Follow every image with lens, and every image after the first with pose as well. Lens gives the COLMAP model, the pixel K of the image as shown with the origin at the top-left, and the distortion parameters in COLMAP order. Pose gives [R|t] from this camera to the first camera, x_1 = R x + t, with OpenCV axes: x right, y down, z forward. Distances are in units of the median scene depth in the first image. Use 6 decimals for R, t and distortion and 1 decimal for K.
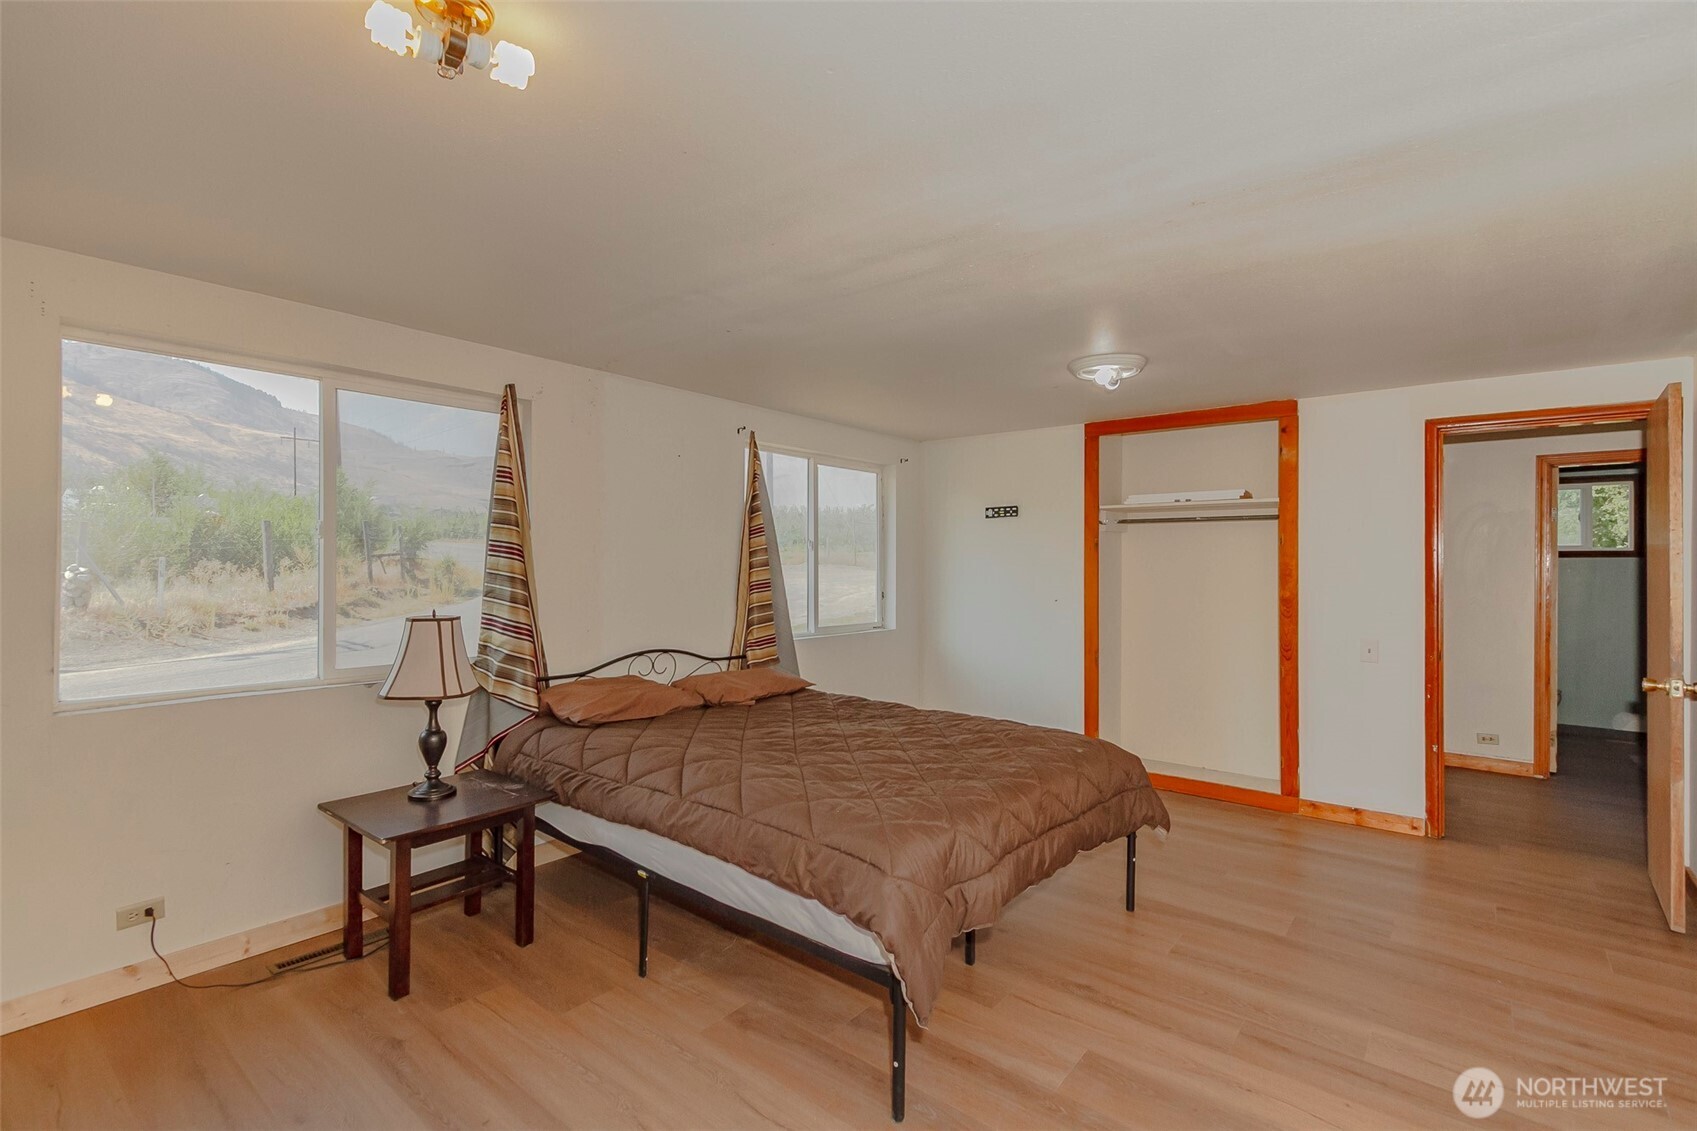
lens RADIAL K [[768.7, 0, 843.3], [0, 768.7, 565.8], [0, 0, 1]] dist [-0.009702, -0.001568]
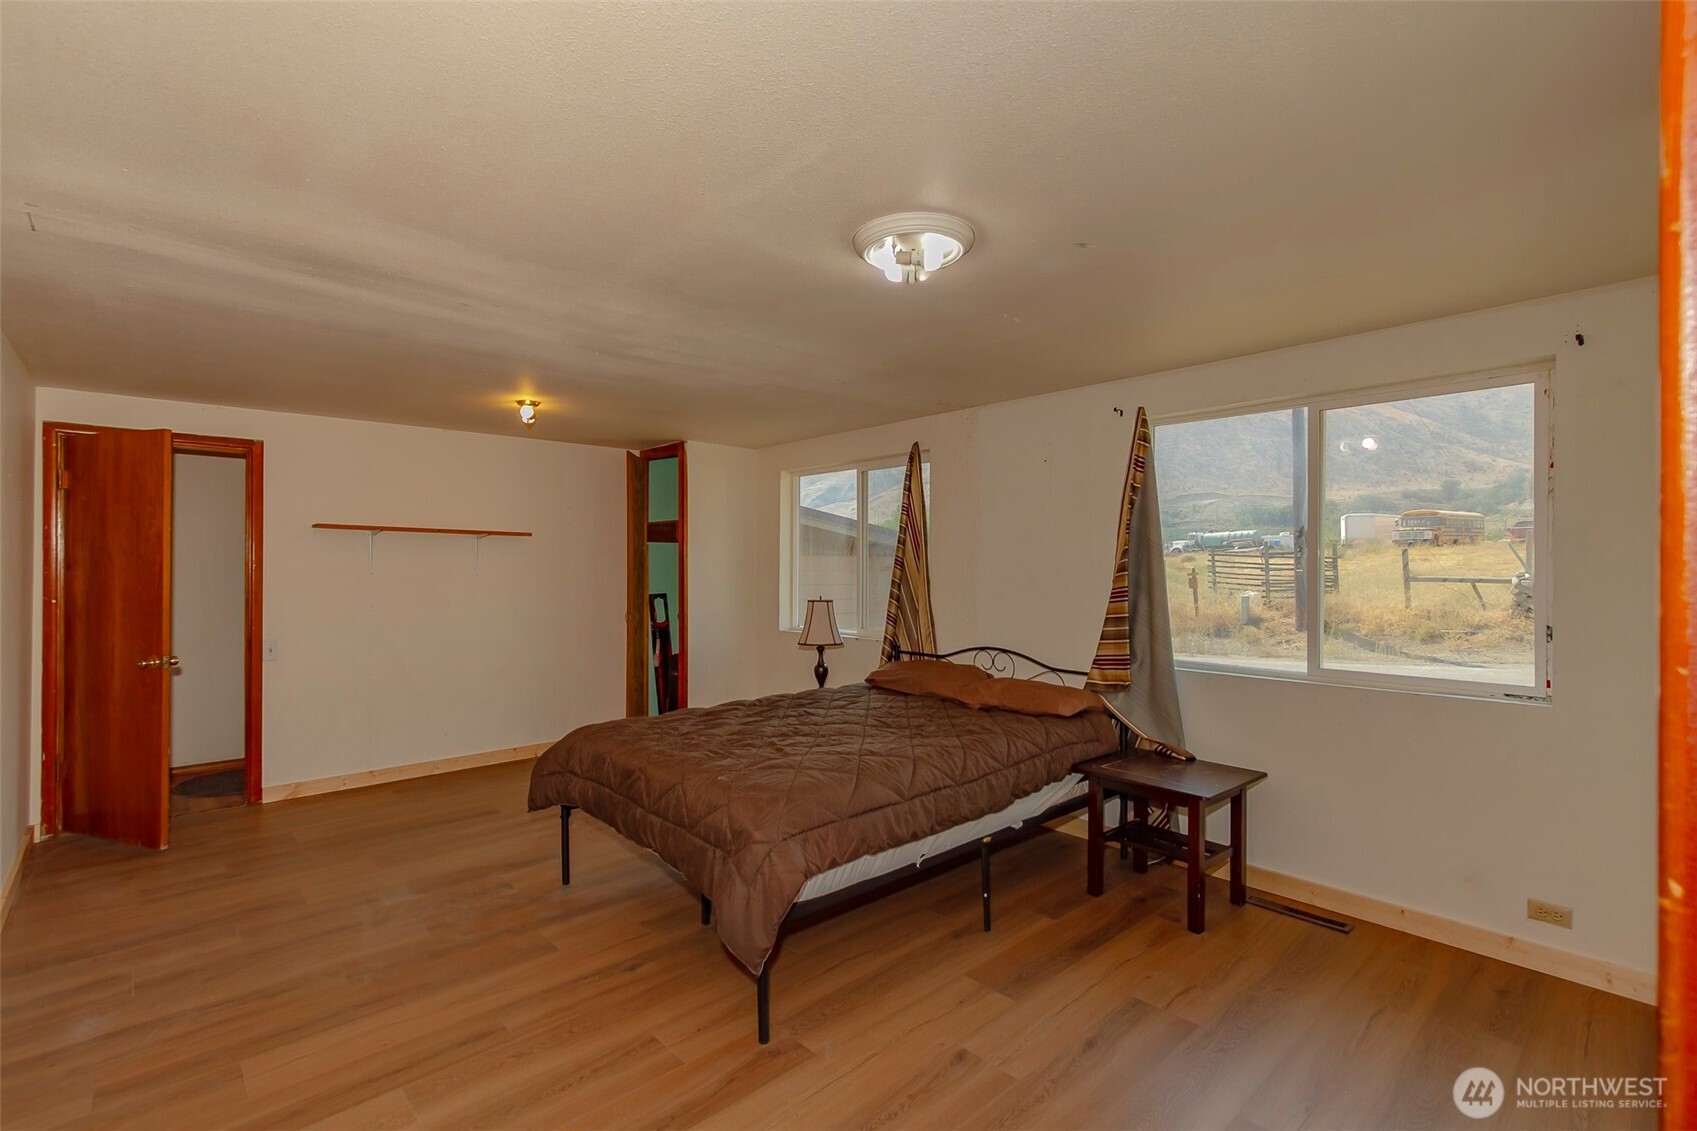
lens RADIAL K [[768.7, 0, 842.5], [0, 768.7, 563.8], [0, 0, 1]] dist [-0.009702, -0.001568]
pose [[-0.135381, -0.008754, -0.990755, 0.884166], [-0.002412, 0.999961, -0.008506, -0.000486], [0.990791, 0.001238, -0.135397, 0.948799]]
